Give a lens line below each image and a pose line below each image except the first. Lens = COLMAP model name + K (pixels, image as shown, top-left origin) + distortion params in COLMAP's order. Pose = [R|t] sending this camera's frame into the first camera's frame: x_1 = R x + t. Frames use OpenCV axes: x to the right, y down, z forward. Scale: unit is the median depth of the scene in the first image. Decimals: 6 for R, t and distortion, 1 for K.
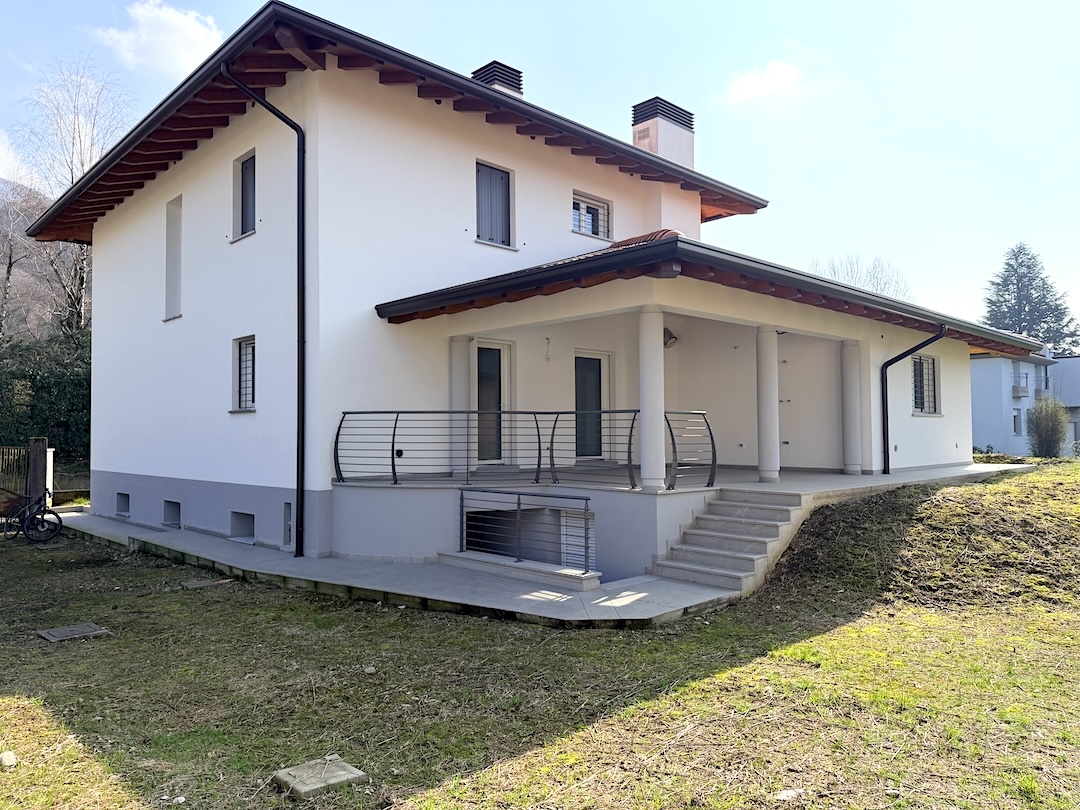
lens RADIAL K [[759.1, 0, 543.8], [0, 759.1, 404.4], [0, 0, 1]] dist [0.090442, -0.121761]
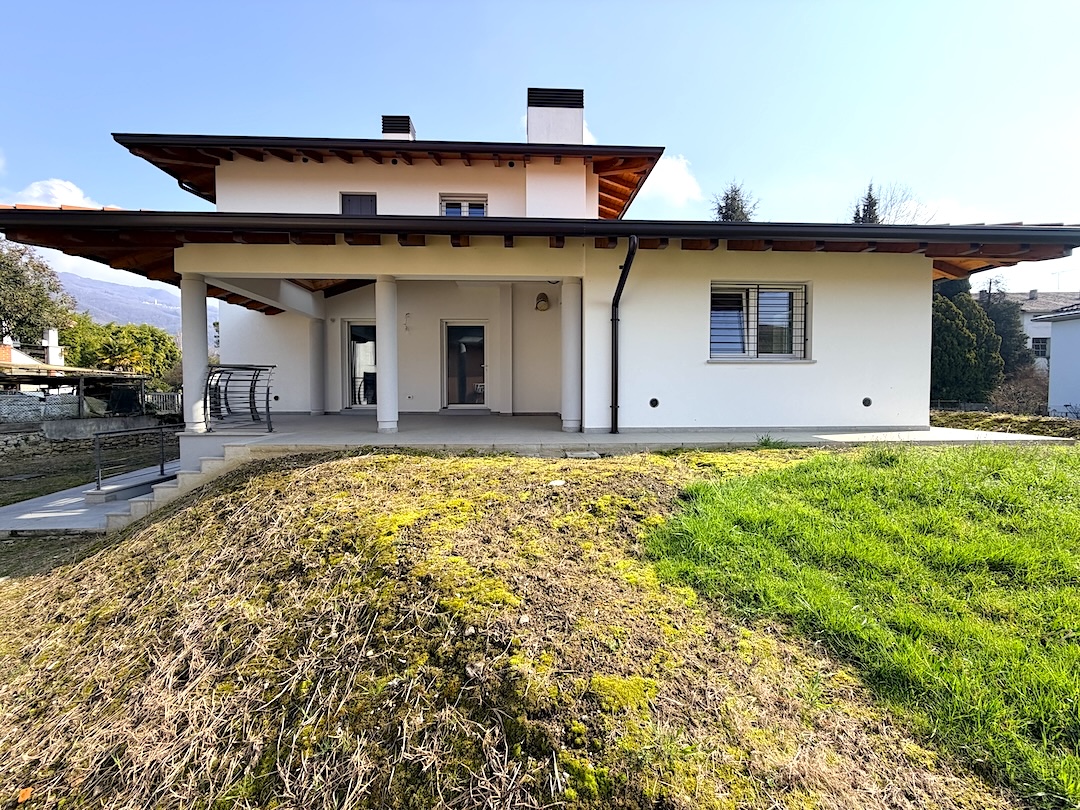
lens RADIAL K [[430.0, 0, 536.5], [0, 430.0, 401.8], [0, 0, 1]] dist [0.000917, -0.000016]
pose [[0.746012, 0.024158, -0.665494, 0.873074], [0.022199, 0.997884, 0.061109, 0.031927], [0.665562, -0.060362, 0.743898, 0.751435]]
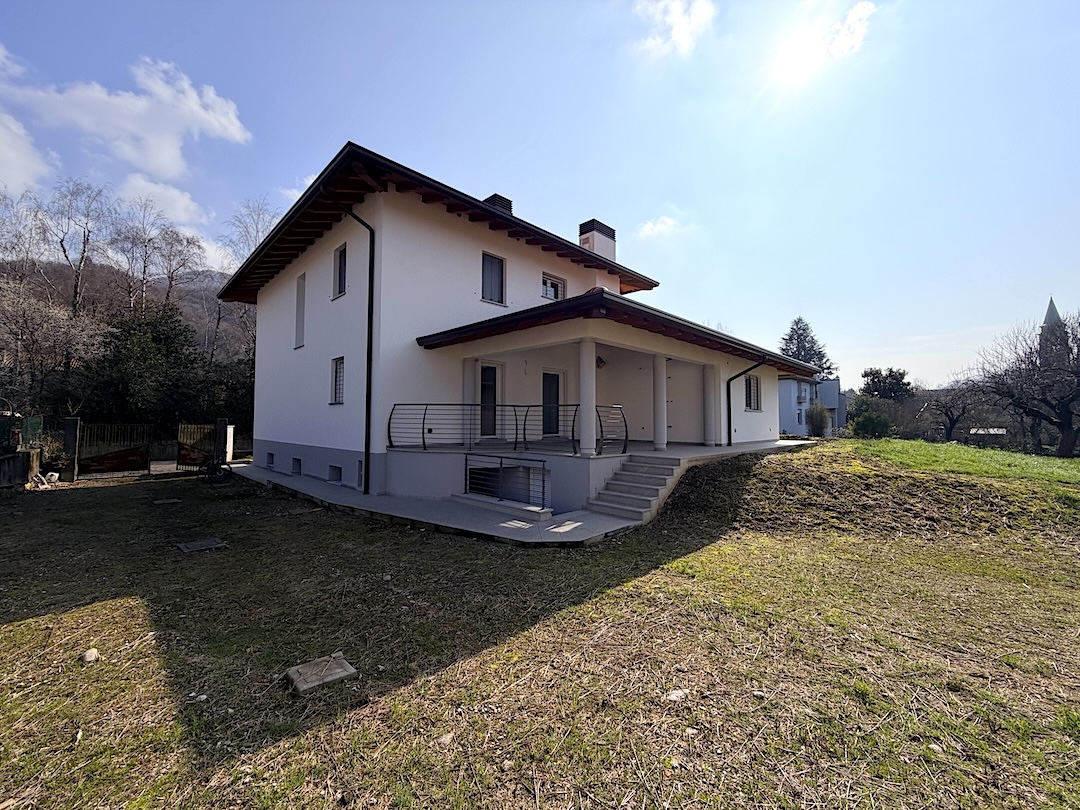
lens RADIAL K [[430.0, 0, 536.5], [0, 430.0, 401.8], [0, 0, 1]] dist [0.000917, -0.000016]
pose [[0.999880, 0.011172, 0.010768, 0.025056], [-0.011093, 0.999911, -0.007426, 0.008722], [-0.010850, 0.007306, 0.999914, 0.103817]]
